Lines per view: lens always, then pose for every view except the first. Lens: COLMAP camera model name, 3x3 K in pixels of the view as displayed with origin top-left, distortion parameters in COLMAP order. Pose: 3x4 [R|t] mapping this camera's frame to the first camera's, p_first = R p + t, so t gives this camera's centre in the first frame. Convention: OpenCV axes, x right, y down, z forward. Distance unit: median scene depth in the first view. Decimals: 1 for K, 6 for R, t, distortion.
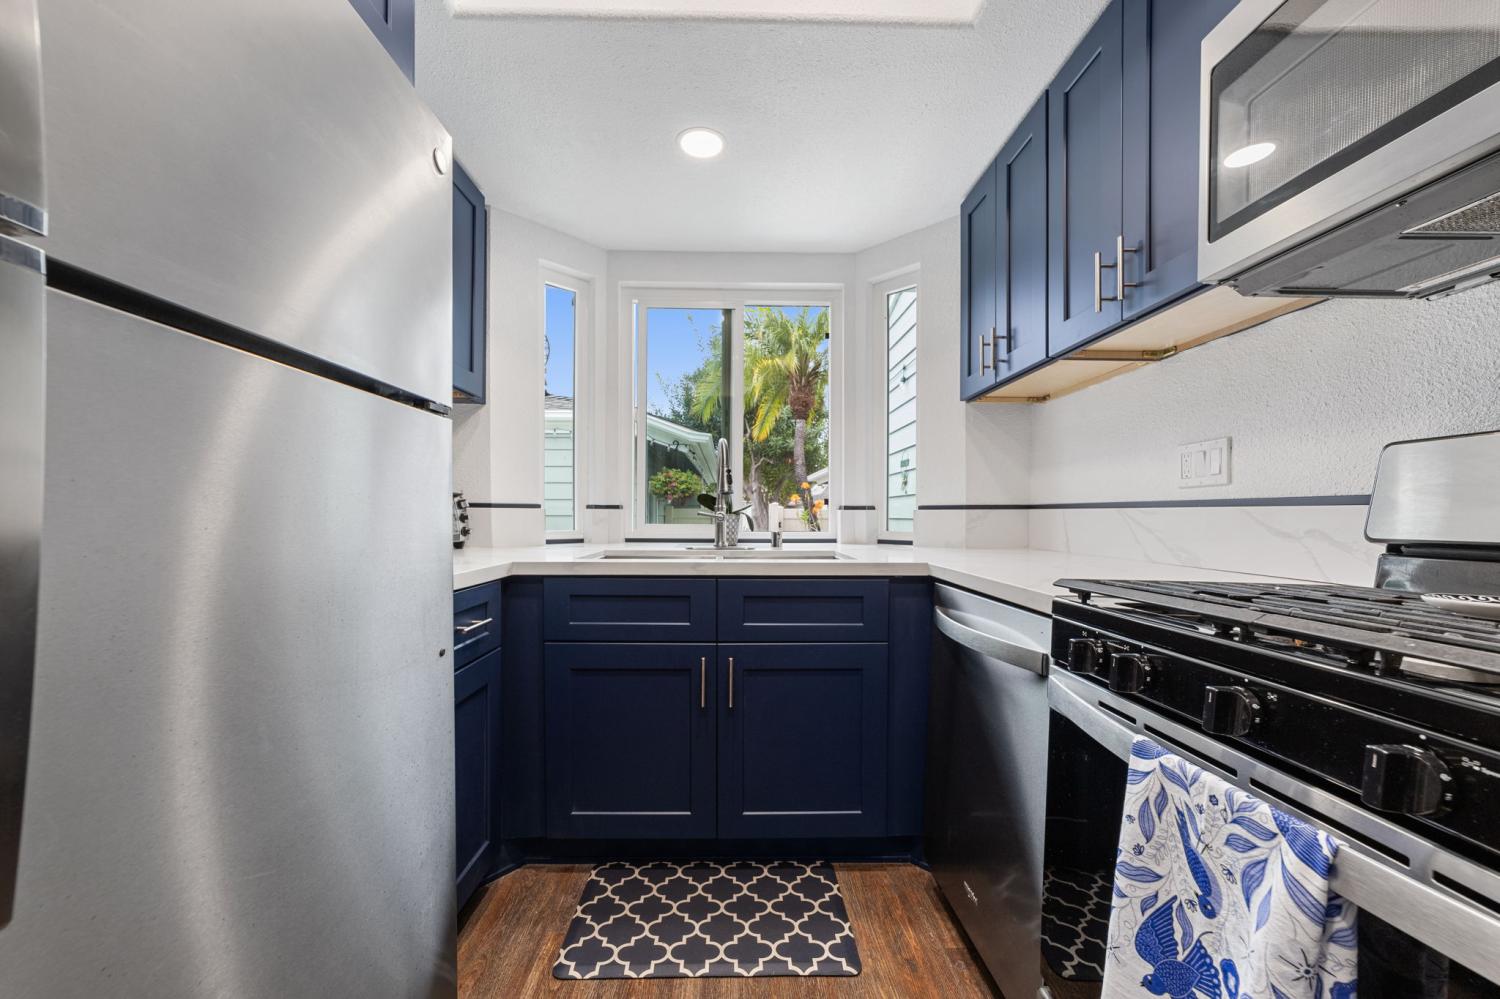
lens RADIAL K [[582.5, 0, 736.8], [0, 582.5, 520.1], [0, 0, 1]] dist [-0.013223, 0.006368]
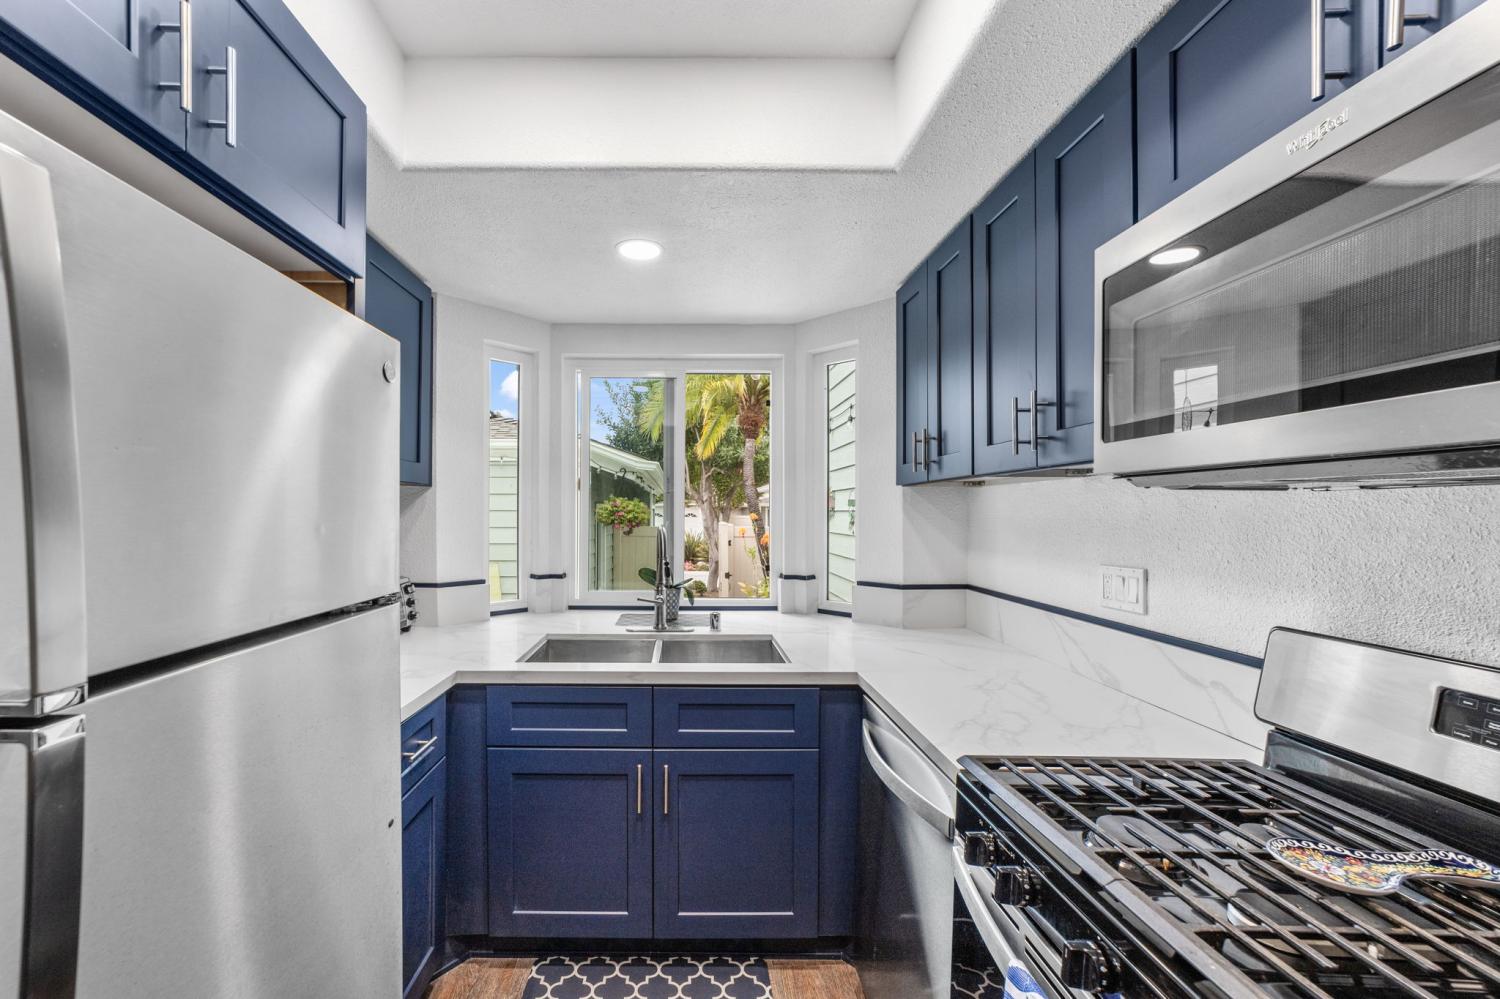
lens RADIAL K [[582.5, 0, 685.6], [0, 582.5, 515.9], [0, 0, 1]] dist [-0.013223, 0.006368]
pose [[0.999973, -0.001315, -0.007242, 0.027833], [0.001272, 0.999982, -0.005907, -0.172838], [0.007249, 0.005898, 0.999956, -0.029049]]
